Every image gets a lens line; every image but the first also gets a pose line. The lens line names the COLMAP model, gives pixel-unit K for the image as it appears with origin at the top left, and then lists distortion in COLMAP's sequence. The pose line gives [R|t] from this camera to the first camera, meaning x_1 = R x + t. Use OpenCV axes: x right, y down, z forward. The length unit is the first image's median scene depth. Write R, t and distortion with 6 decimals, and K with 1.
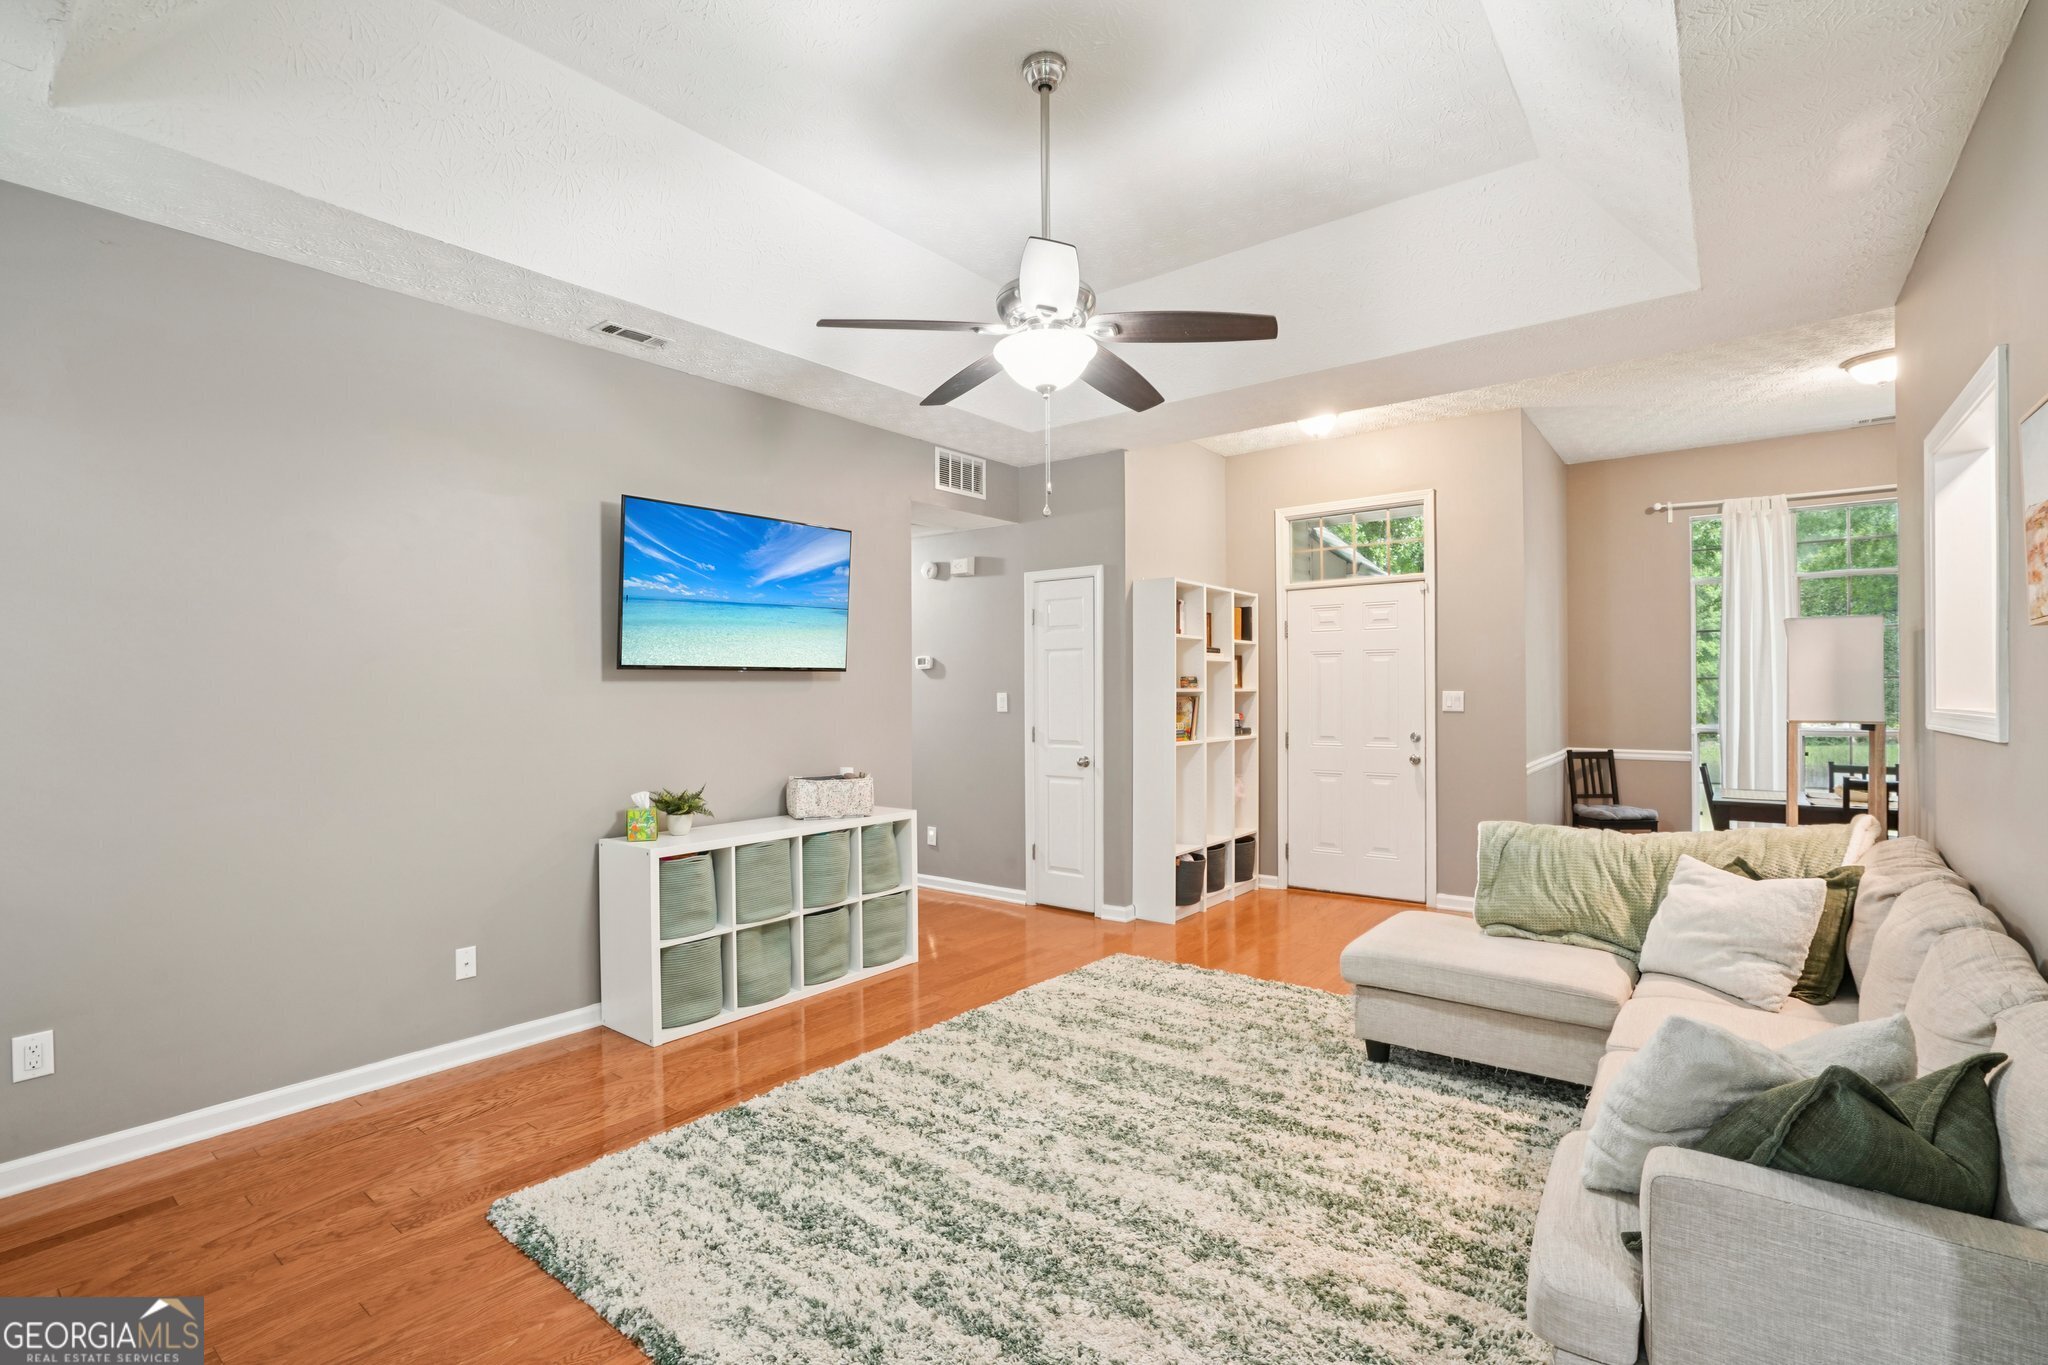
lens RADIAL K [[942.2, 0, 1009.0], [0, 942.2, 682.4], [0, 0, 1]] dist [-0.055223, 0.019918]
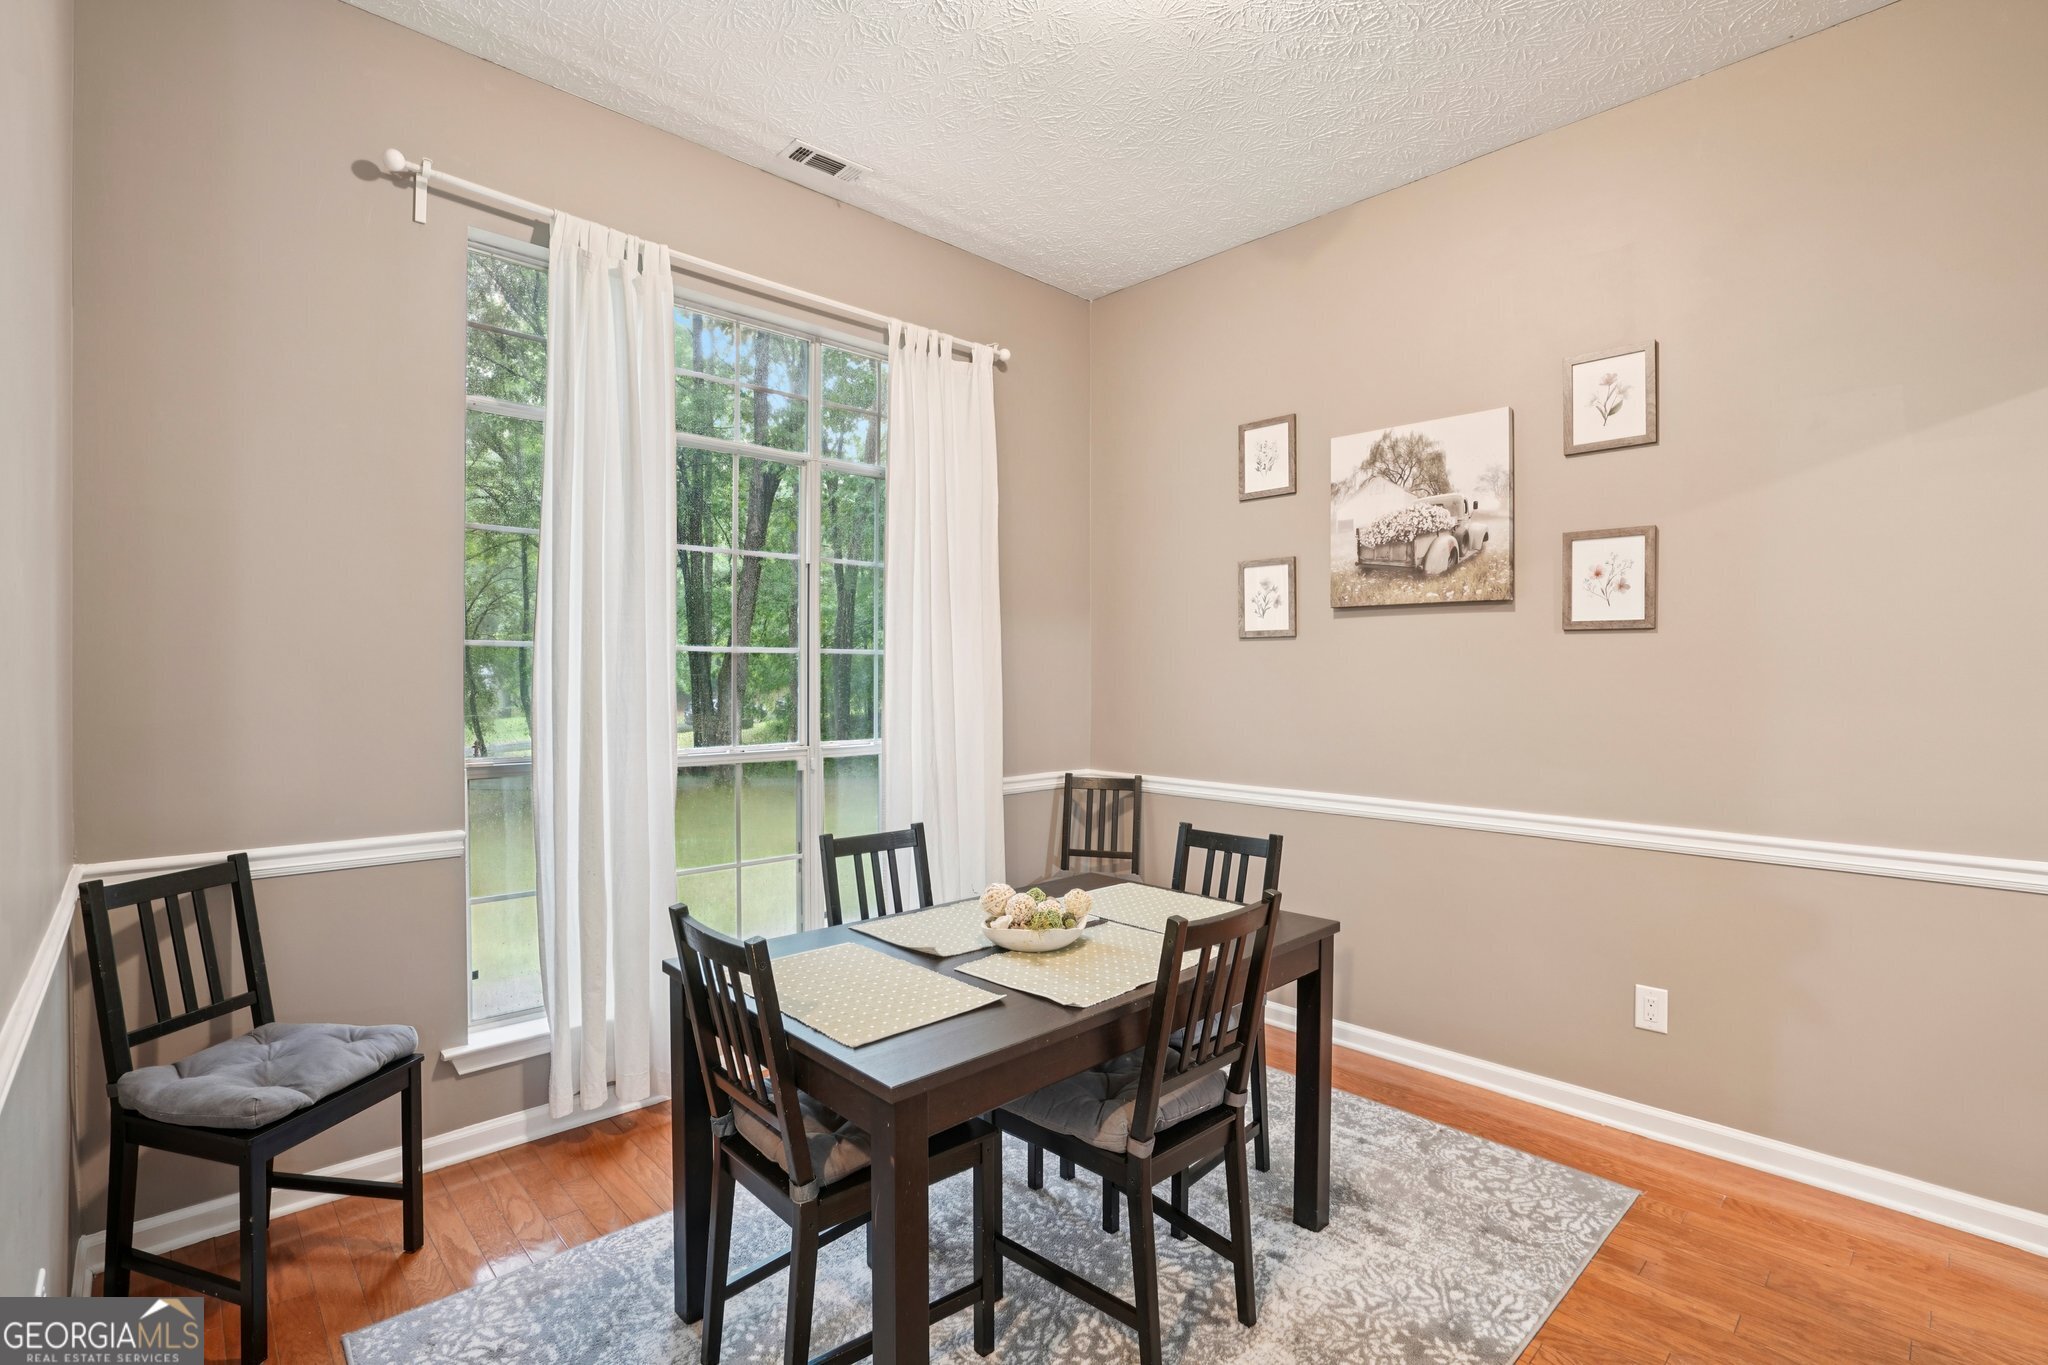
lens RADIAL K [[942.2, 0, 1022.0], [0, 942.2, 678.0], [0, 0, 1]] dist [-0.055223, 0.019918]
pose [[0.141100, -0.000638, 0.989995, 0.757395], [-0.011065, 0.999936, 0.002221, 0.012121], [-0.989934, -0.011268, 0.141084, 1.387797]]
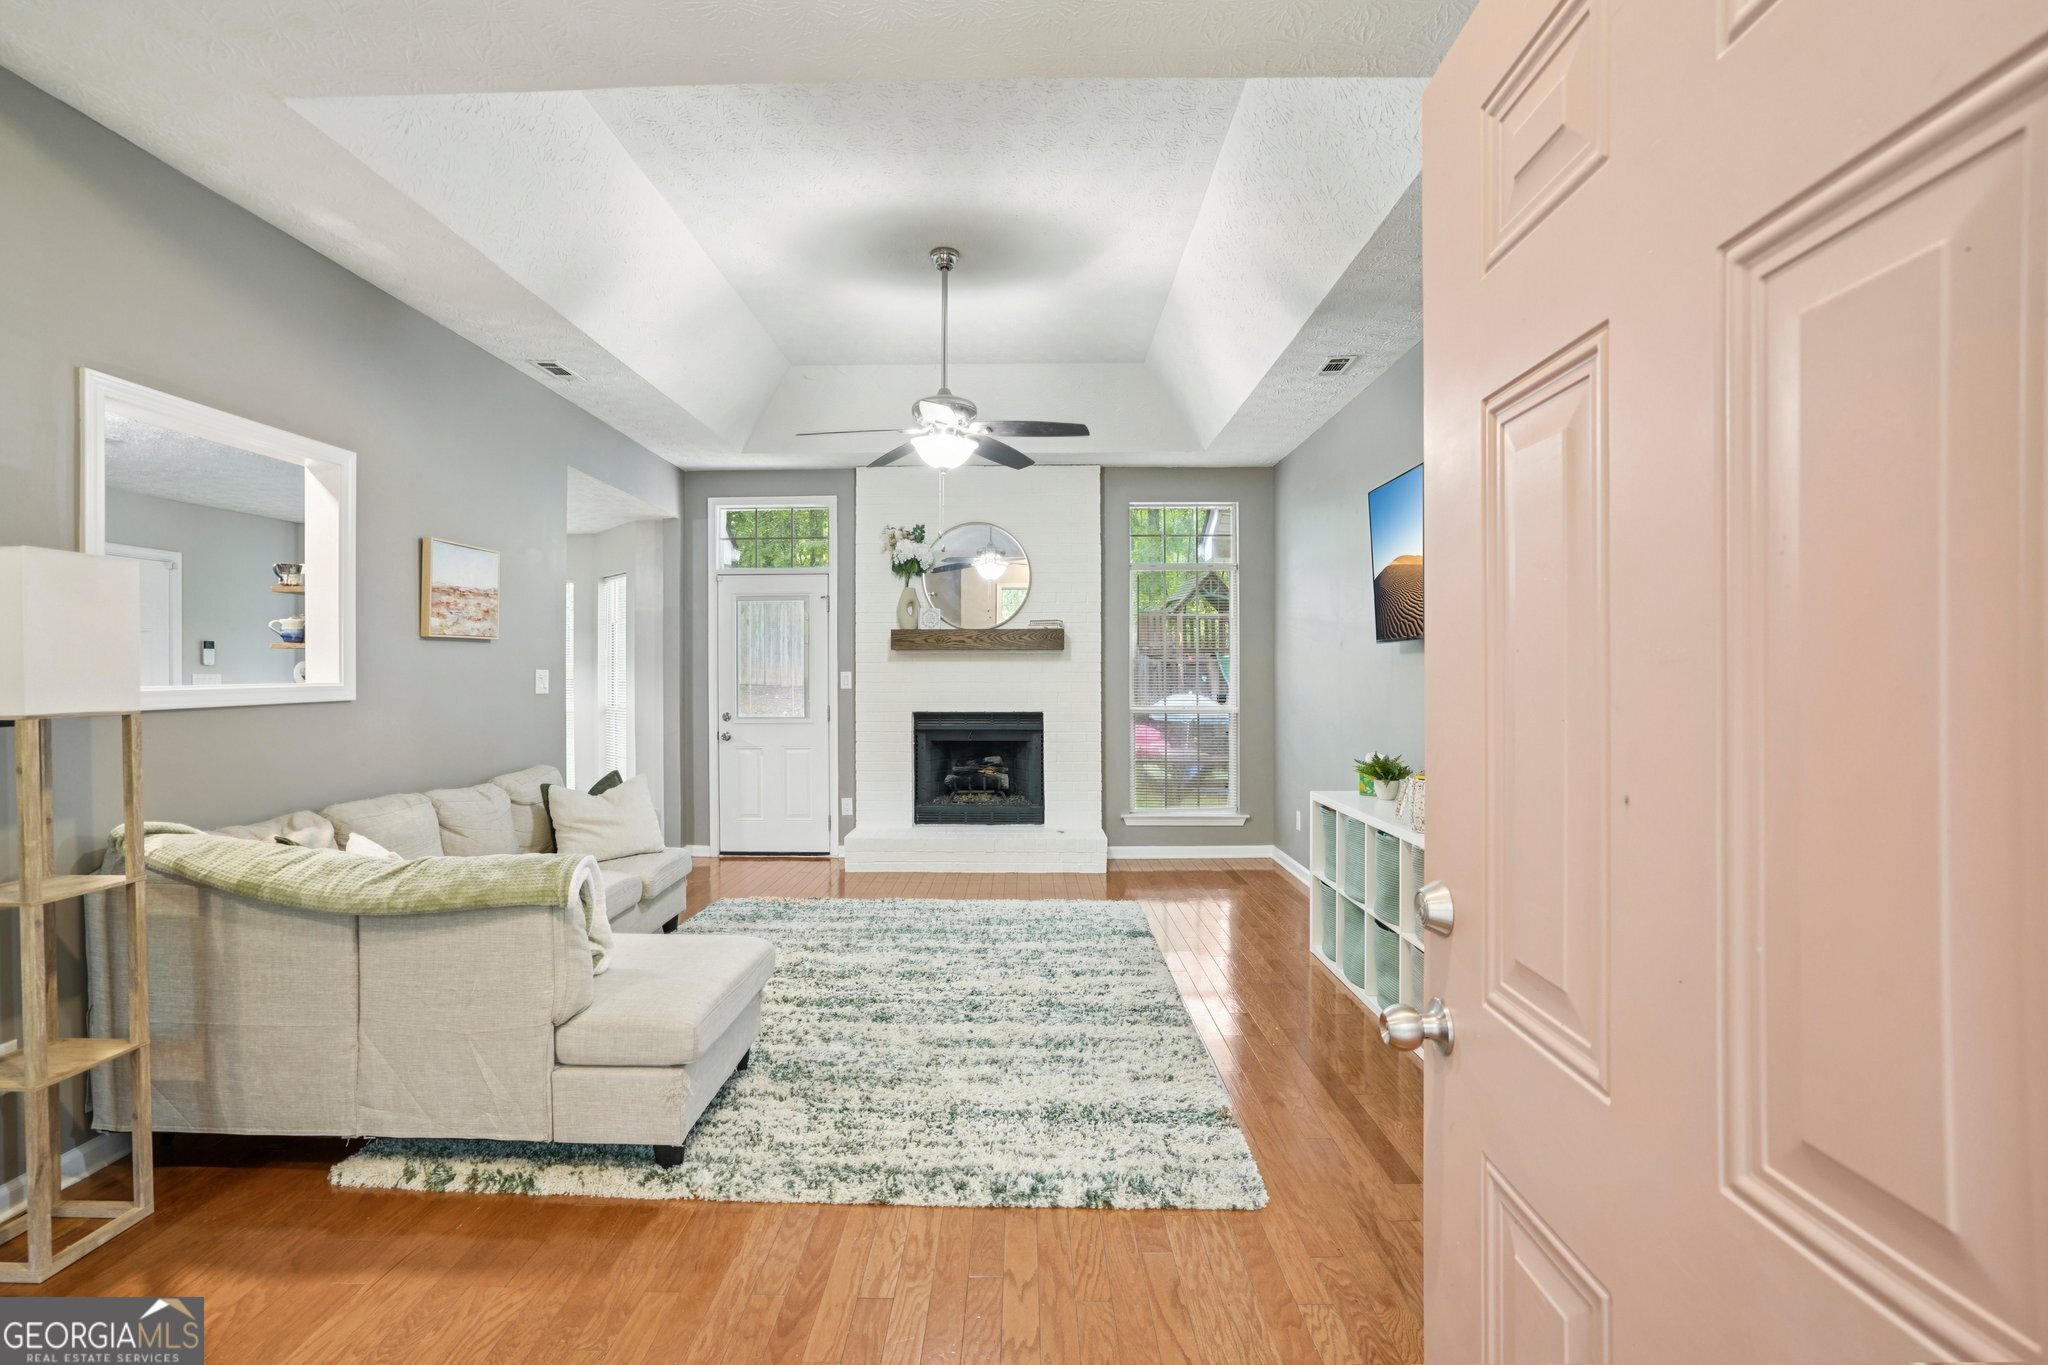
lens RADIAL K [[942.2, 0, 1018.3], [0, 942.2, 670.9], [0, 0, 1]] dist [-0.055223, 0.019918]
pose [[-0.789289, 0.006935, -0.613983, 0.743186], [0.012851, 0.999904, -0.005226, 0.025184], [0.613888, -0.012015, -0.789302, 1.906288]]
